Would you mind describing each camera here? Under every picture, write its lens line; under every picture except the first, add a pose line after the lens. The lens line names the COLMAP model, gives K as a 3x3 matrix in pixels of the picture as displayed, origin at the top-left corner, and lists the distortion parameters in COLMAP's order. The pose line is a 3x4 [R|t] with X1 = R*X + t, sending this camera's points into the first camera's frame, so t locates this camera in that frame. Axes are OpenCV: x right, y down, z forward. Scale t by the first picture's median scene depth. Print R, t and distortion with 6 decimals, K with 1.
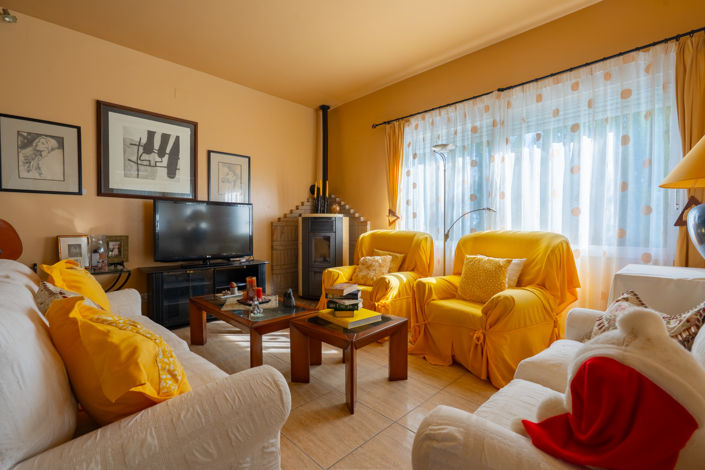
lens RADIAL K [[320.5, 0, 351.1], [0, 320.5, 231.9], [0, 0, 1]] dist [-0.000826, 0.000511]
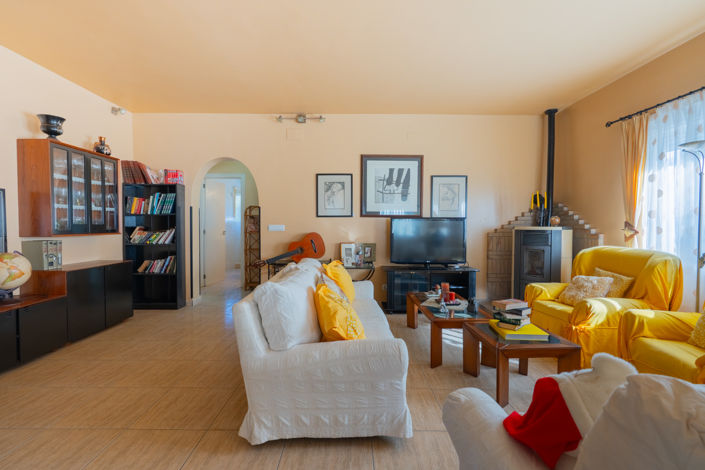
lens RADIAL K [[320.5, 0, 351.1], [0, 320.5, 231.9], [0, 0, 1]] dist [-0.000826, 0.000511]
pose [[0.718295, 0.015662, -0.695562, 0.220800], [-0.014379, 0.999867, 0.007666, -0.047140], [0.695590, 0.004495, 0.718425, -0.120224]]
